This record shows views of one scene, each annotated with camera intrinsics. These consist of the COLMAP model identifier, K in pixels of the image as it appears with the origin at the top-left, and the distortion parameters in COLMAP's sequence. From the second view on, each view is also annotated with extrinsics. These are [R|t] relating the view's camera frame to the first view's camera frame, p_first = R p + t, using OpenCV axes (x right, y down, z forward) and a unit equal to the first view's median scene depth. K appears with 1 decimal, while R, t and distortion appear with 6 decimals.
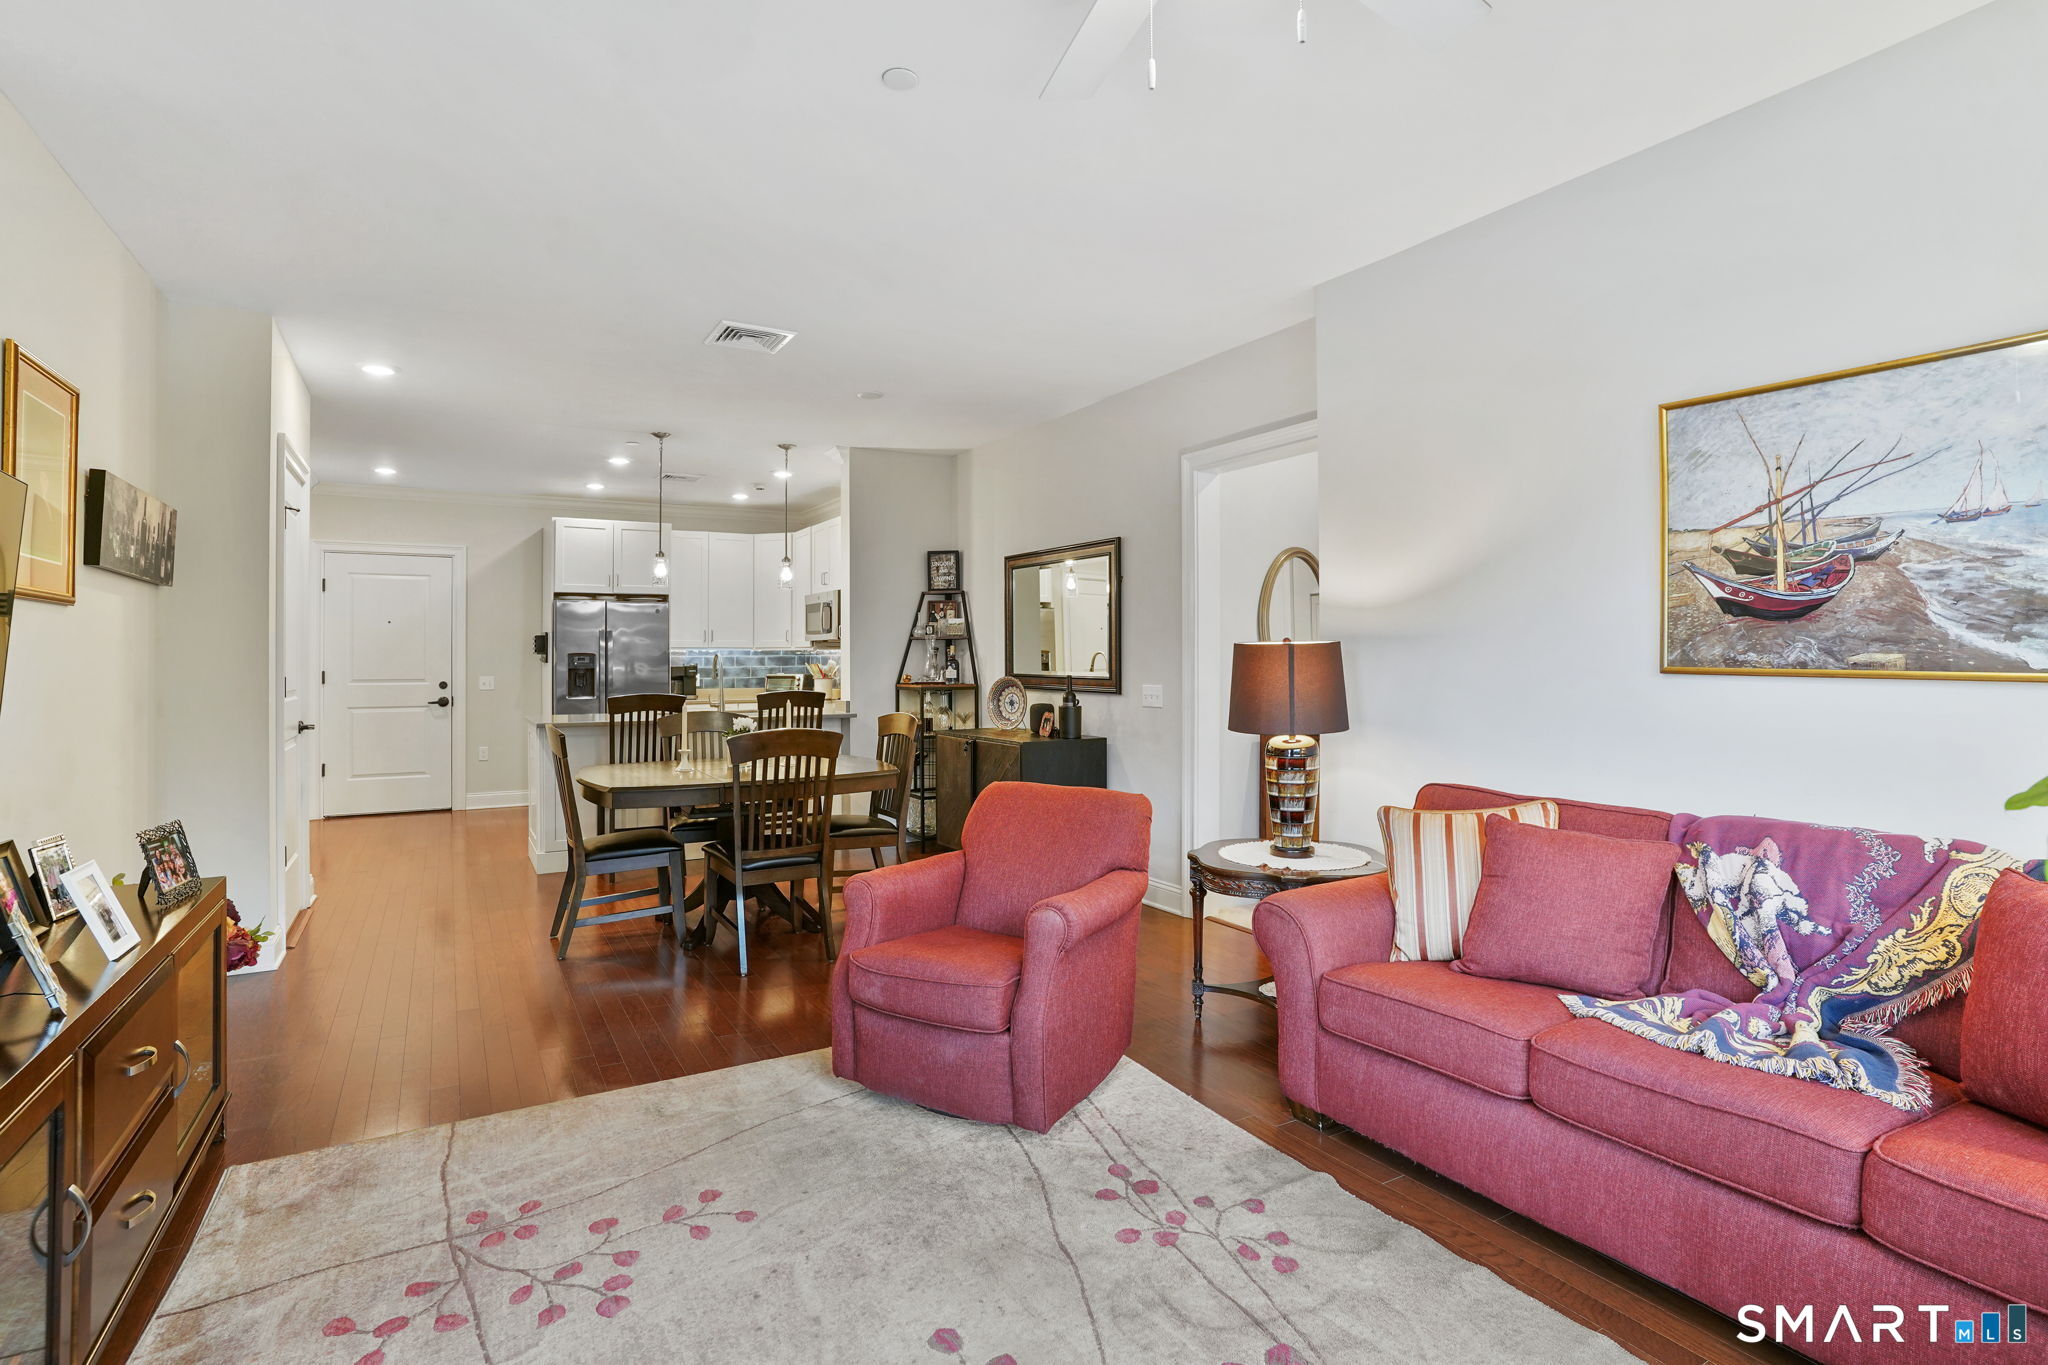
lens RADIAL K [[1009.8, 0, 1029.0], [0, 1009.8, 654.0], [0, 0, 1]] dist [-0.068905, 0.037199]
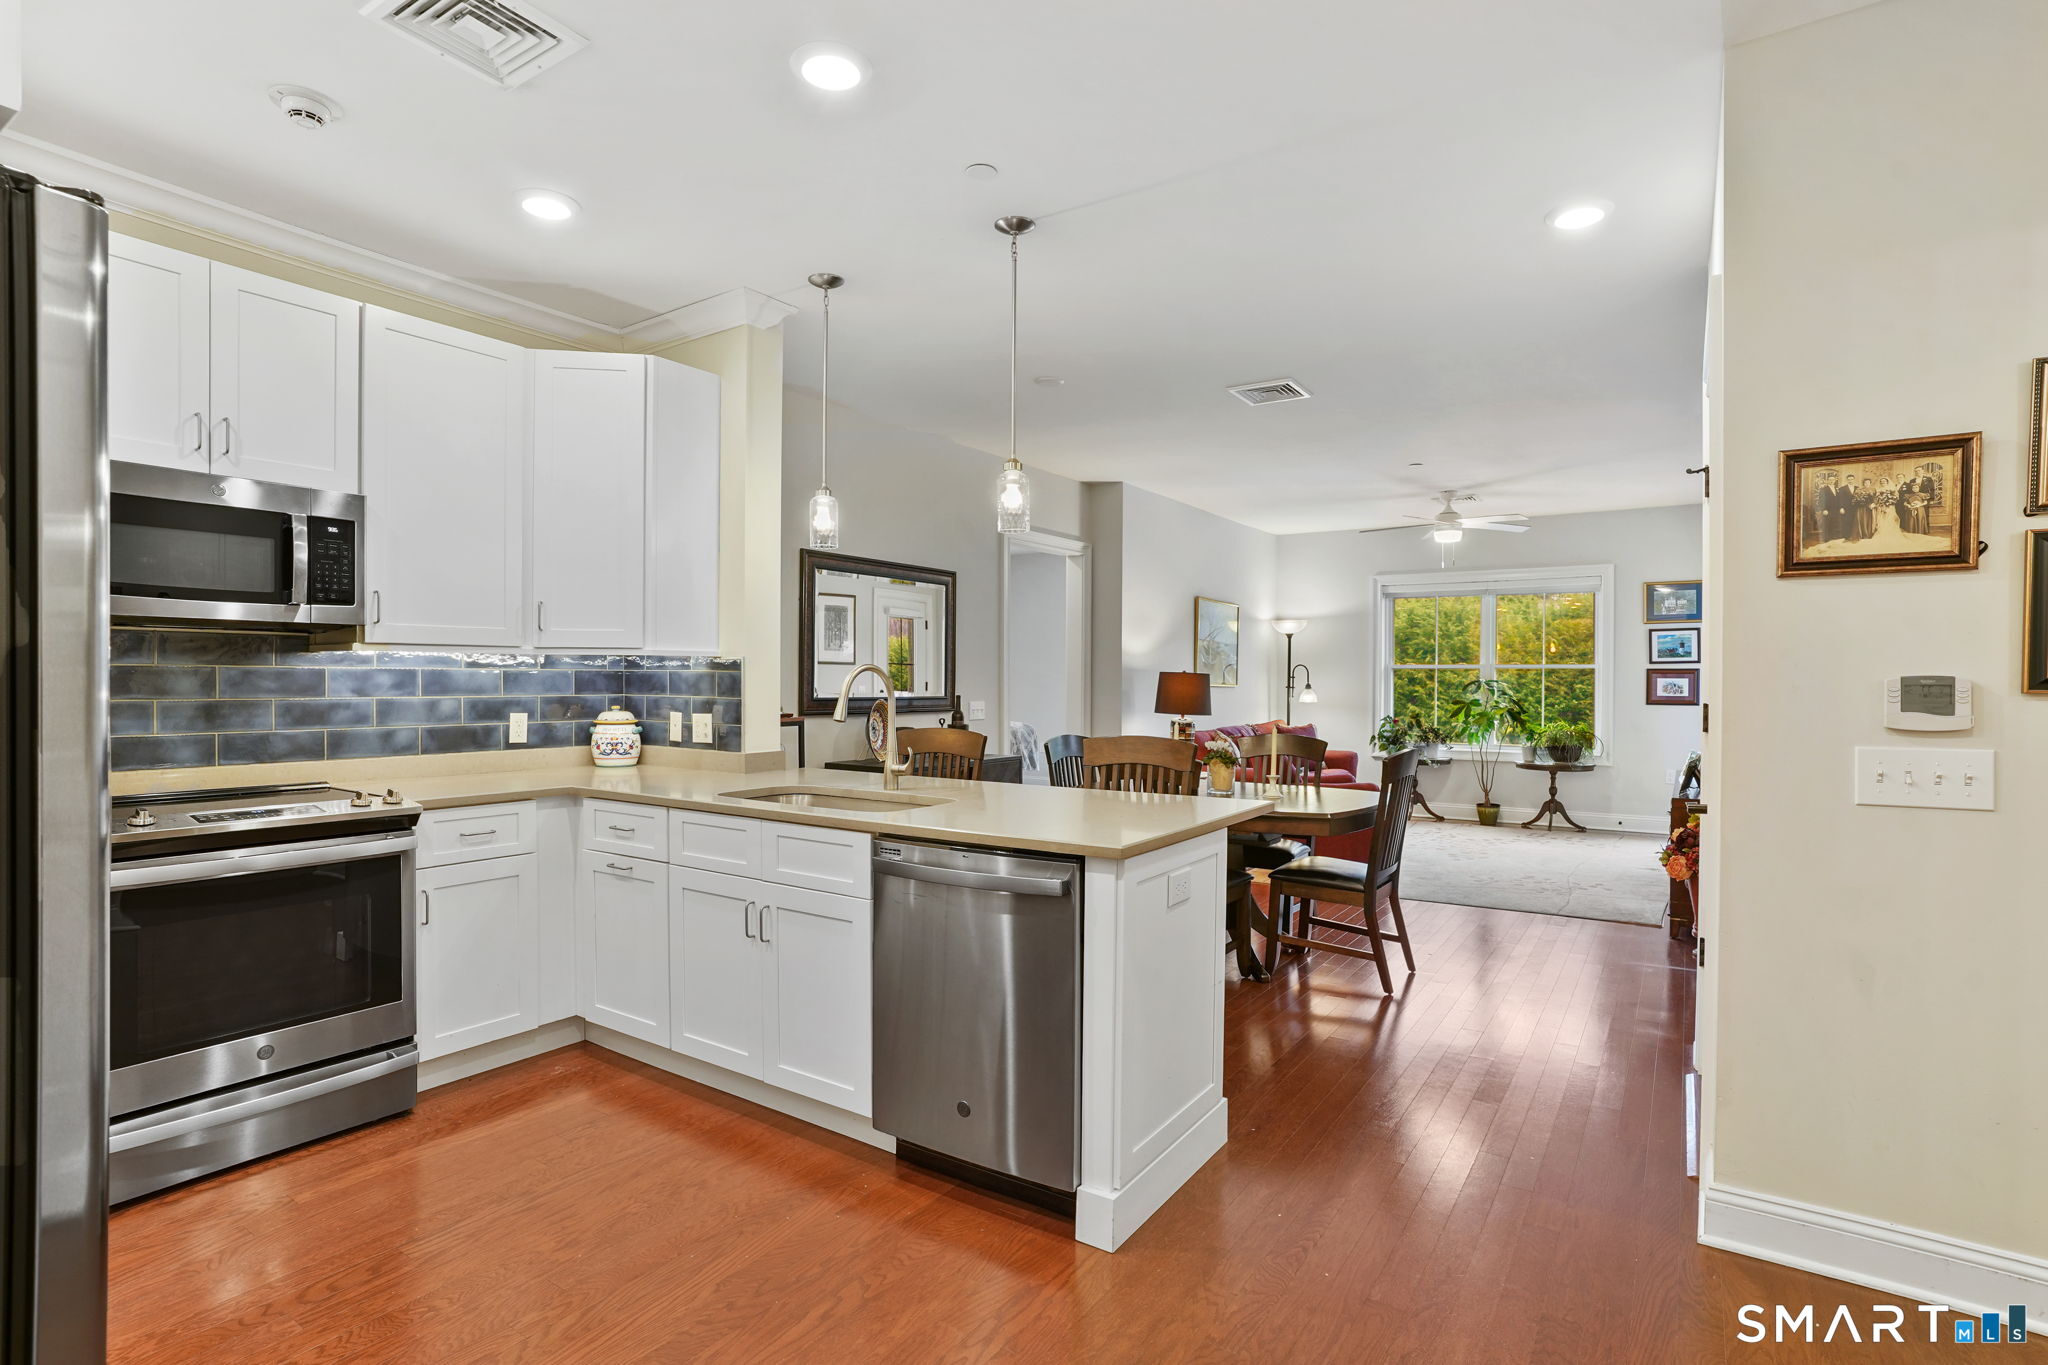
lens RADIAL K [[1006.0, 0, 1022.1], [0, 1006.0, 685.3], [0, 0, 1]] dist [-0.080412, 0.053443]
pose [[-0.429114, -0.002096, 0.903248, -1.049419], [-0.004511, 0.999990, 0.000178, 0.011407], [-0.903239, -0.003999, -0.429119, 1.550144]]
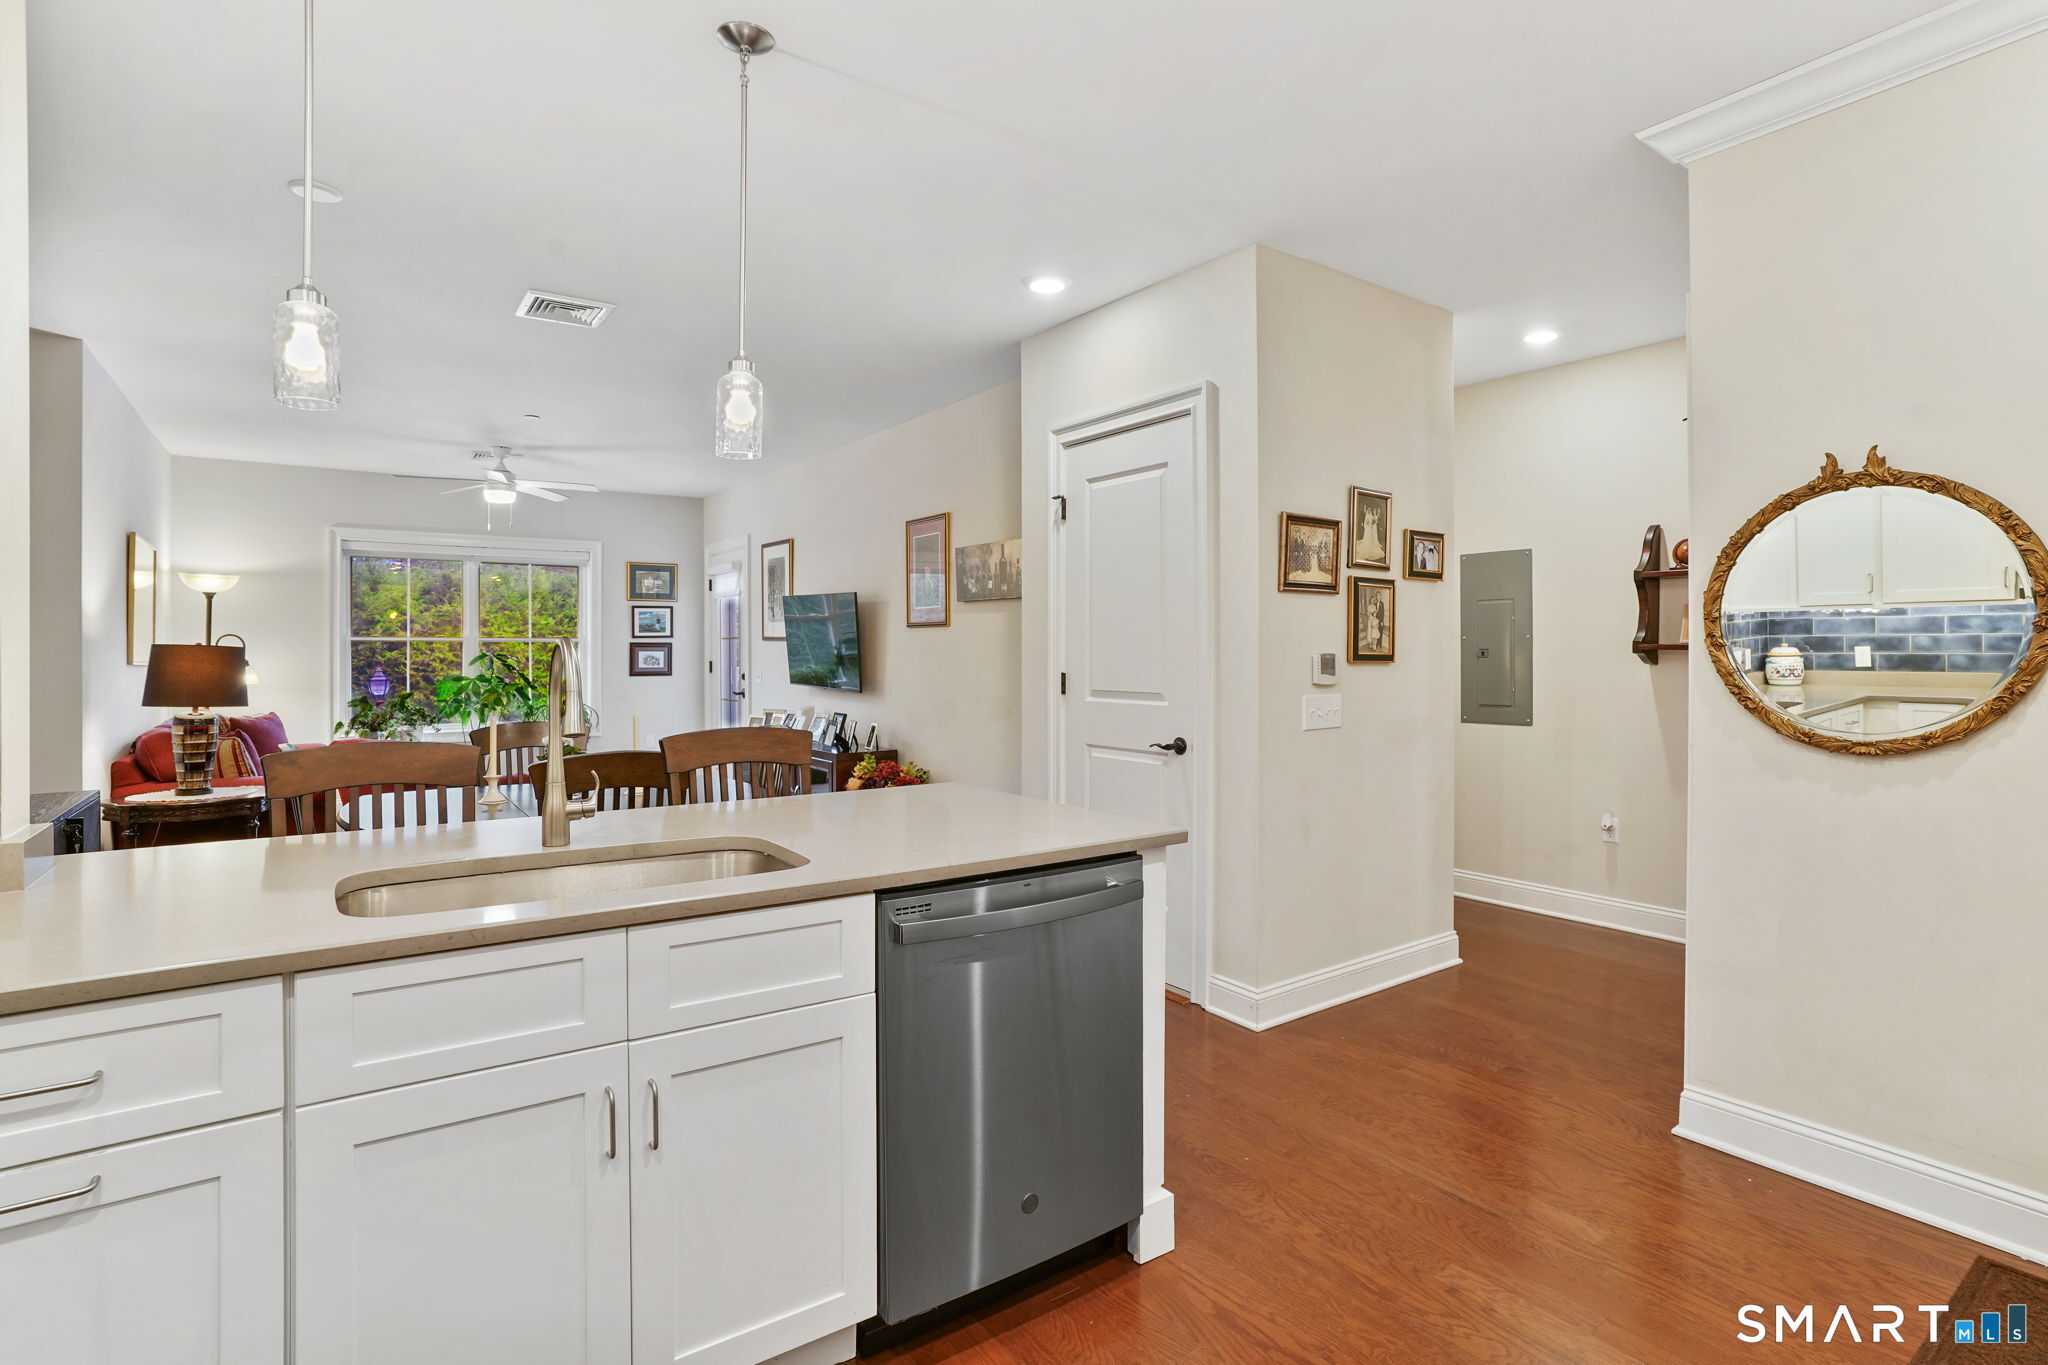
lens RADIAL K [[1006.0, 0, 1022.1], [0, 1006.0, 685.3], [0, 0, 1]] dist [-0.080412, 0.053443]
pose [[-0.996990, 0.006681, -0.077235, -0.569014], [0.004416, 0.999556, 0.029452, 0.006518], [0.077398, 0.029023, -0.996578, 1.746117]]
